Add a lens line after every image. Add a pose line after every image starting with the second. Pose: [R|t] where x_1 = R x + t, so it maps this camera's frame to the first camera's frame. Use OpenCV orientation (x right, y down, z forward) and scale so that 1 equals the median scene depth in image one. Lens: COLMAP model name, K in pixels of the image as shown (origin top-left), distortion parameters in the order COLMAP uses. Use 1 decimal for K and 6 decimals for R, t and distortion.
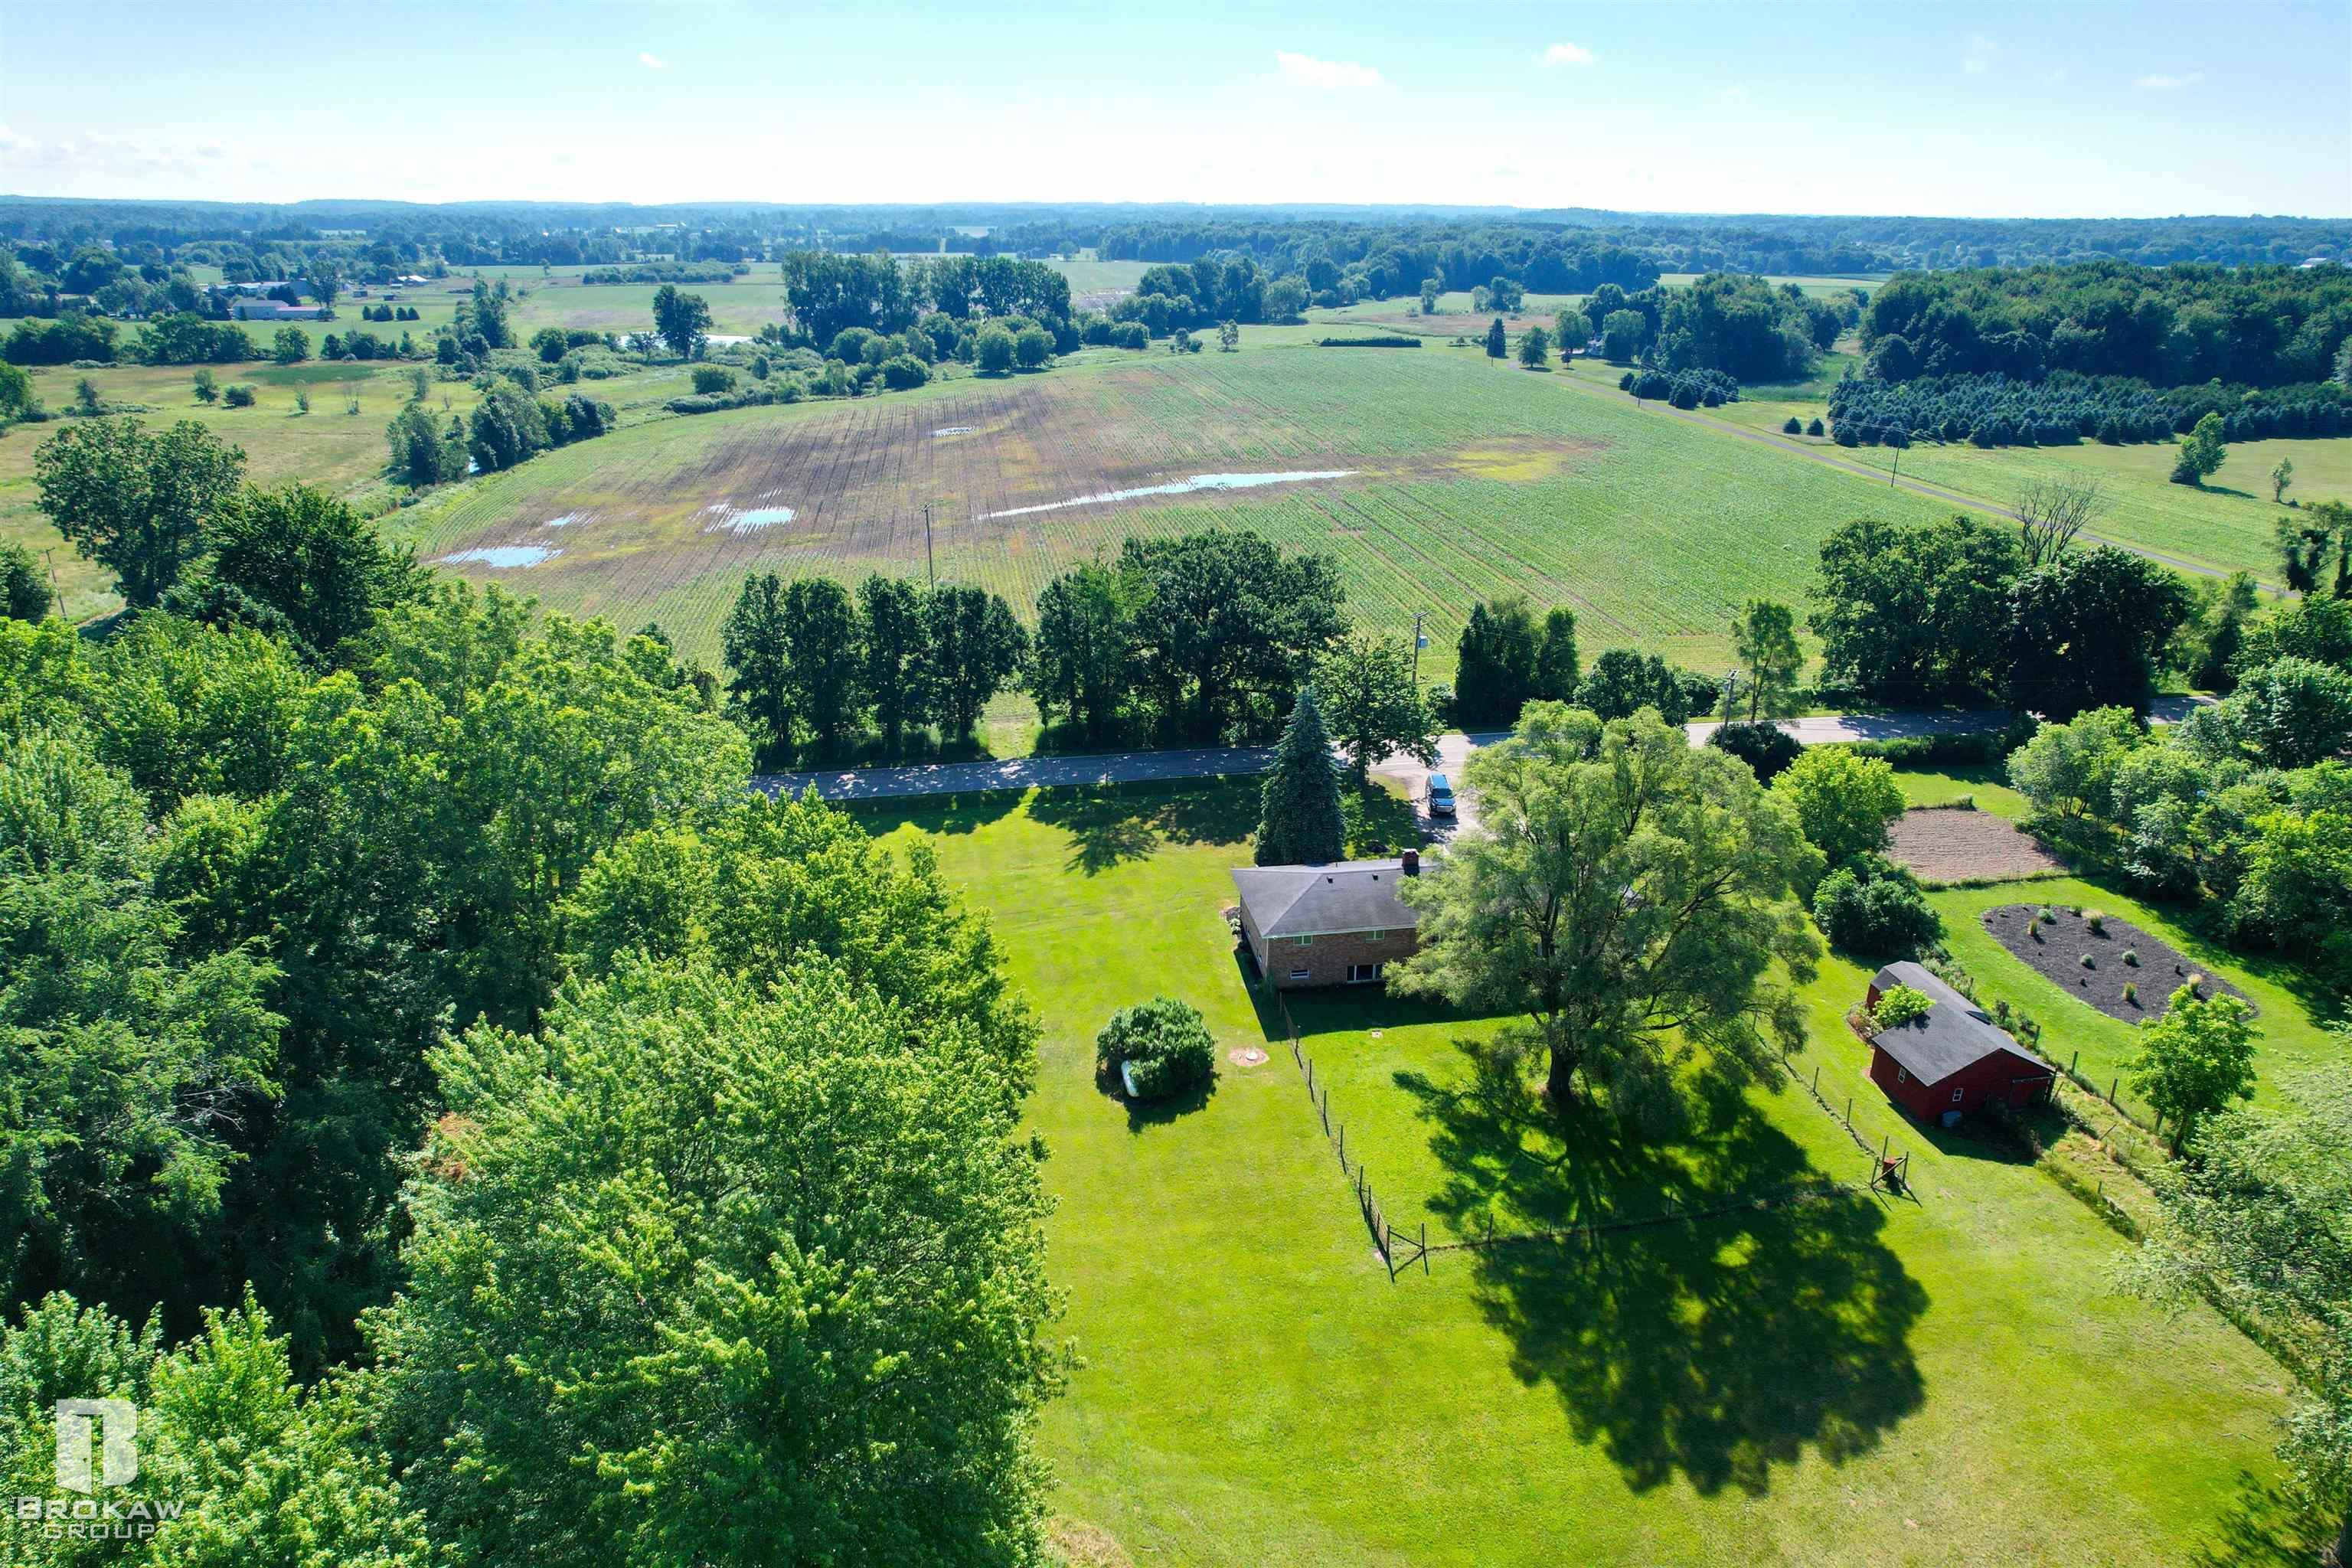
lens RADIAL K [[1519.4, 0, 1176.5], [0, 1519.4, 799.3], [0, 0, 1]] dist [-0.079830, 0.084669]
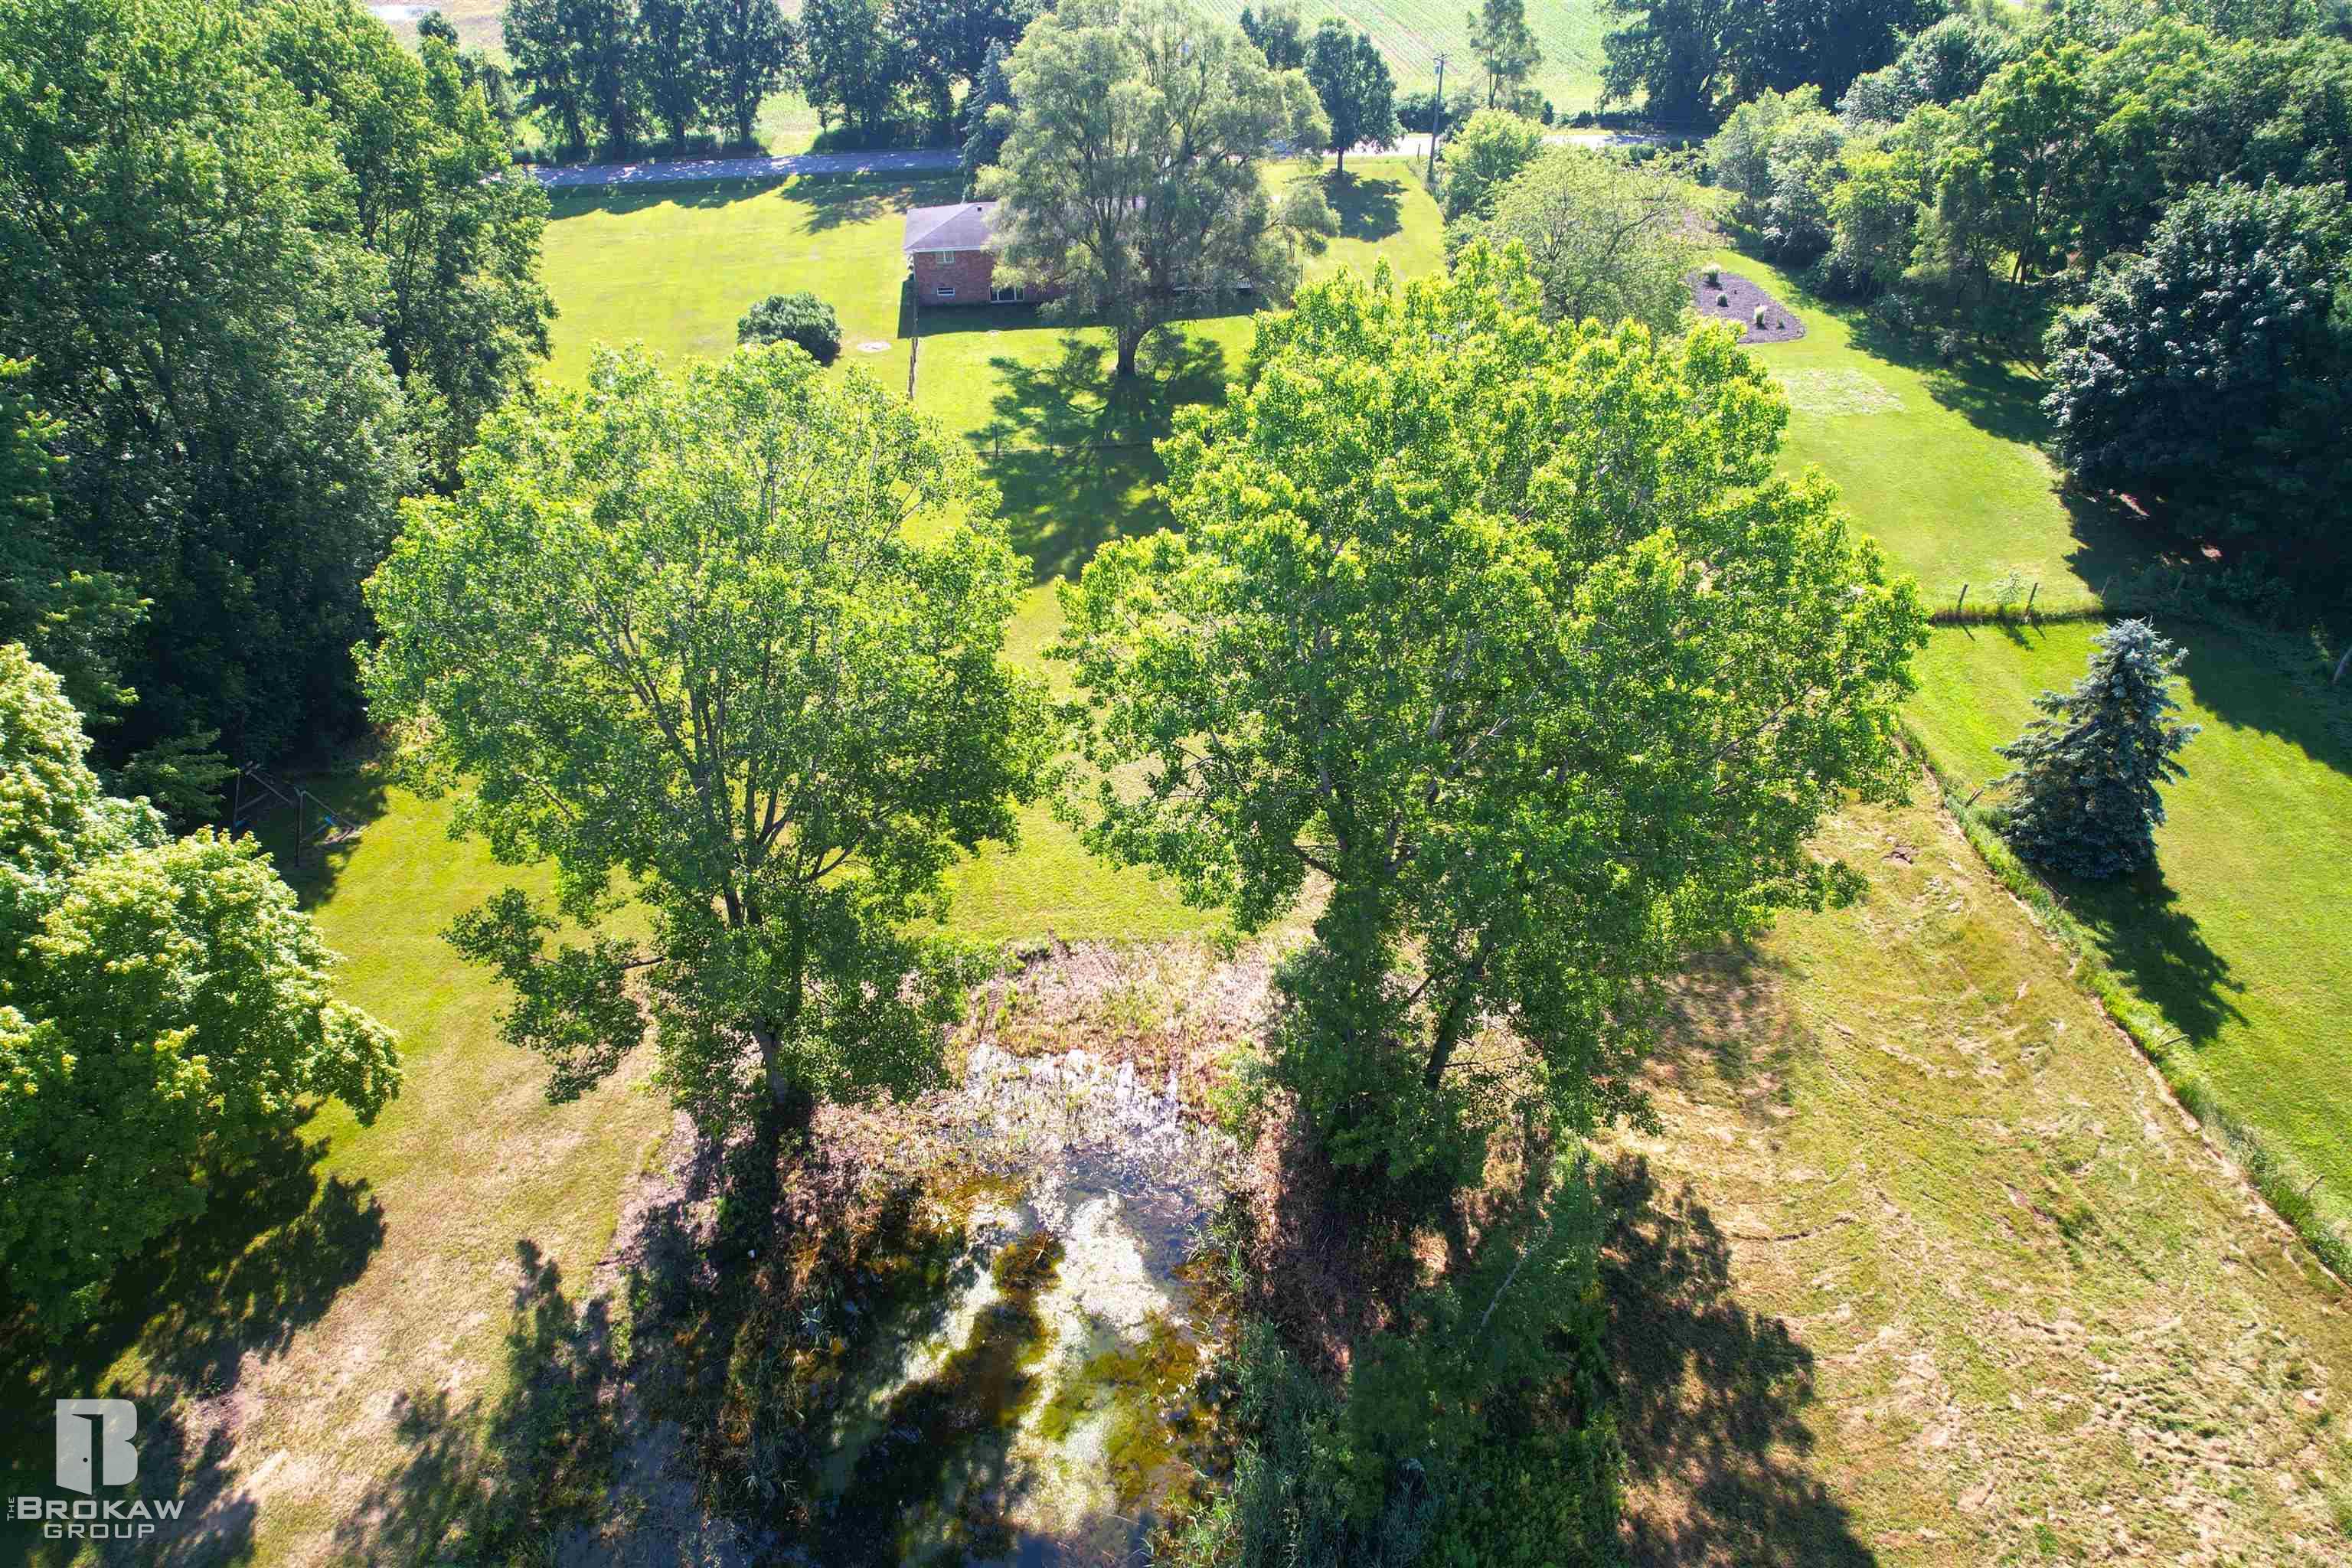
lens RADIAL K [[1519.3, 0, 1171.7], [0, 1519.3, 789.0], [0, 0, 1]] dist [-0.083168, 0.090910]
pose [[0.998455, 0.030446, -0.046476, 0.208449], [-0.018057, 0.968898, 0.246802, 0.129939], [0.052545, -0.245581, 0.967951, -0.104734]]
